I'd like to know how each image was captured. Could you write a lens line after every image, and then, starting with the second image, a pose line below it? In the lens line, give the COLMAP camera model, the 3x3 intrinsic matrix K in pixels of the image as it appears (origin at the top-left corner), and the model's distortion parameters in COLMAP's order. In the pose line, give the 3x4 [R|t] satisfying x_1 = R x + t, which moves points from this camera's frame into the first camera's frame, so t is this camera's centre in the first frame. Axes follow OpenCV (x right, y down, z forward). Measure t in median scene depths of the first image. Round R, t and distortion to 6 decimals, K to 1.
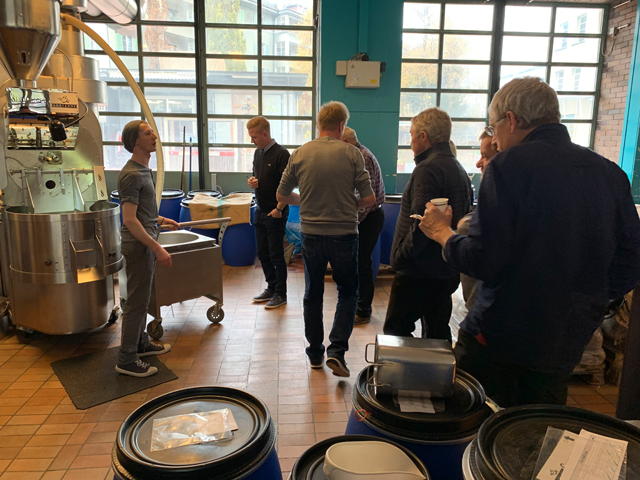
lens RADIAL K [[487.8, 0, 320.7], [0, 487.8, 233.2], [0, 0, 1]] dist [0.020121, -0.025482]
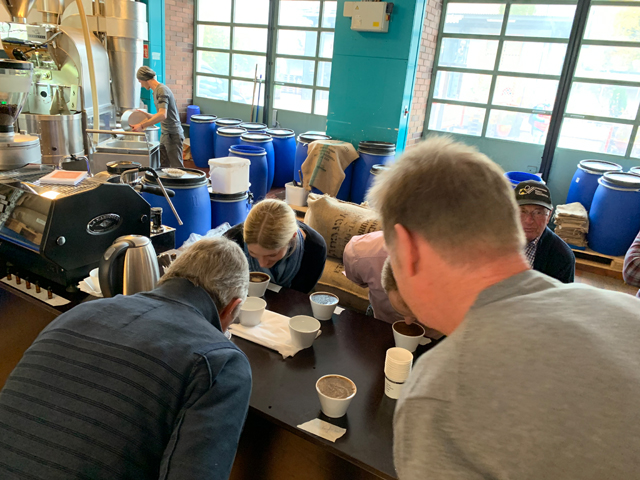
lens RADIAL K [[487.8, 0, 324.2], [0, 487.8, 236.3], [0, 0, 1]] dist [0.020121, -0.025482]
pose [[0.824020, 0.239686, -0.513362, 0.681859], [-0.183292, 0.970156, 0.158751, -0.054176], [0.536092, -0.036719, 0.843361, 0.161302]]
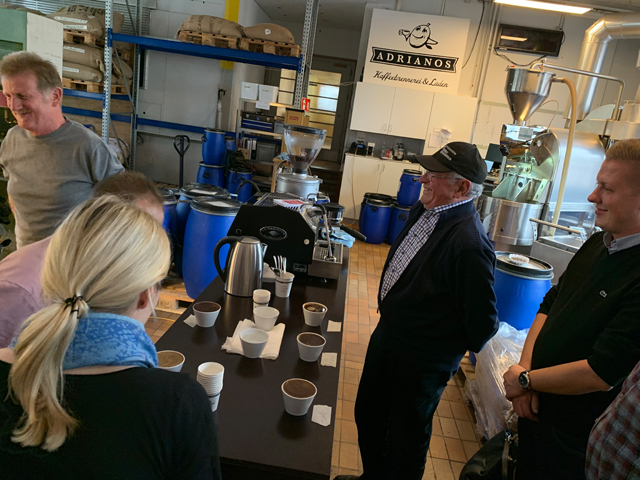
lens RADIAL K [[487.8, 0, 320.4], [0, 487.8, 235.2], [0, 0, 1]] dist [0.020121, -0.025482]
pose [[-0.165138, 0.211811, -0.963258, 0.817178], [-0.315739, 0.913913, 0.255091, -0.109224], [0.934365, 0.346264, -0.084045, 0.419139]]
